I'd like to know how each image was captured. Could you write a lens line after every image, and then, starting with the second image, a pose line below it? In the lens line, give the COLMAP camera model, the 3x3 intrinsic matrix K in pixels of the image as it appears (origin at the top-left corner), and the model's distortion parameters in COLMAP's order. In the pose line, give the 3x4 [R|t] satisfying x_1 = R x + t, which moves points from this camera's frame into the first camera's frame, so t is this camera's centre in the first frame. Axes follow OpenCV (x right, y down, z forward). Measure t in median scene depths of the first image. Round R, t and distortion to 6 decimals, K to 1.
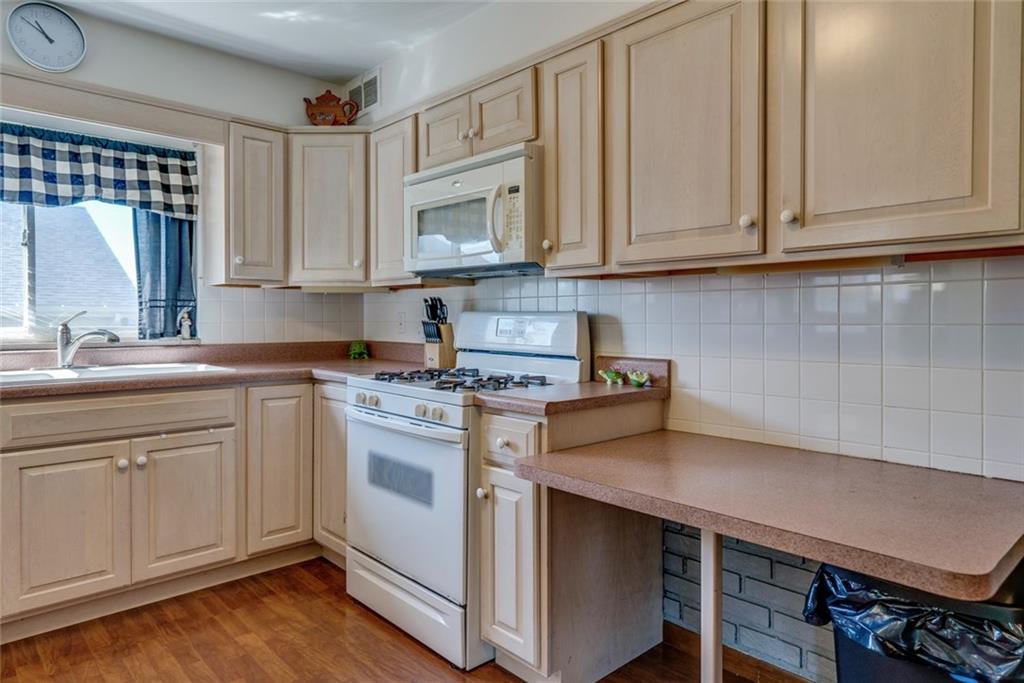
lens RADIAL K [[625.2, 0, 508.8], [0, 625.2, 327.4], [0, 0, 1]] dist [0.000821, 0.000514]
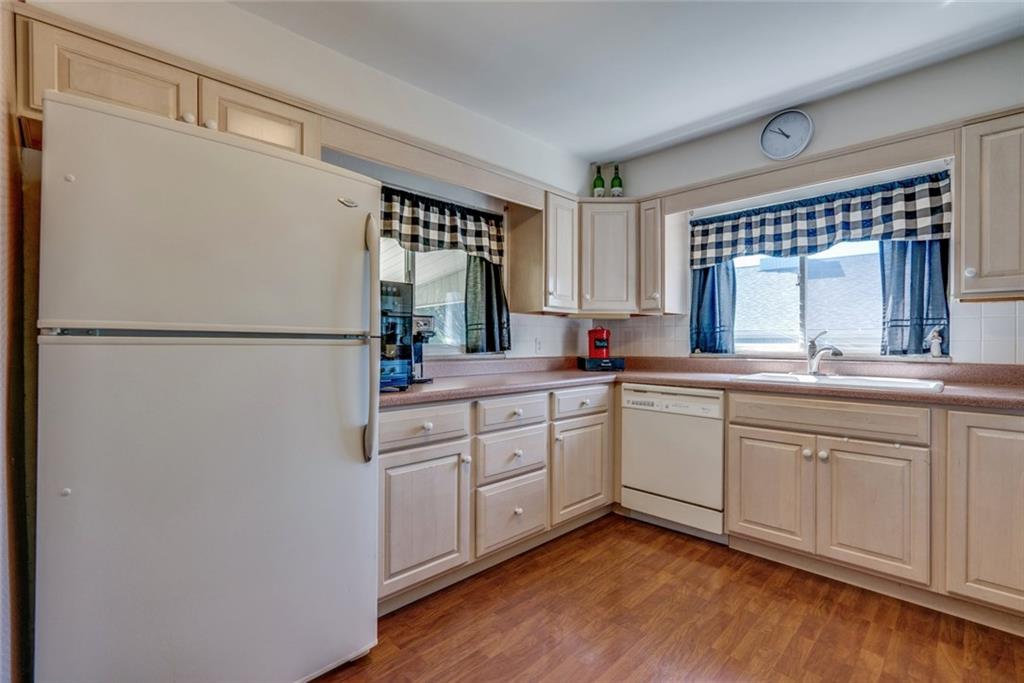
lens RADIAL K [[460.2, 0, 512.0], [0, 460.2, 341.5], [0, 0, 1]] dist [-0.000546, 0.000007]
pose [[0.036676, 0.002709, -0.999324, 0.230184], [-0.013542, 0.999906, 0.002214, 0.001495], [0.999235, 0.013452, 0.036709, 0.313543]]
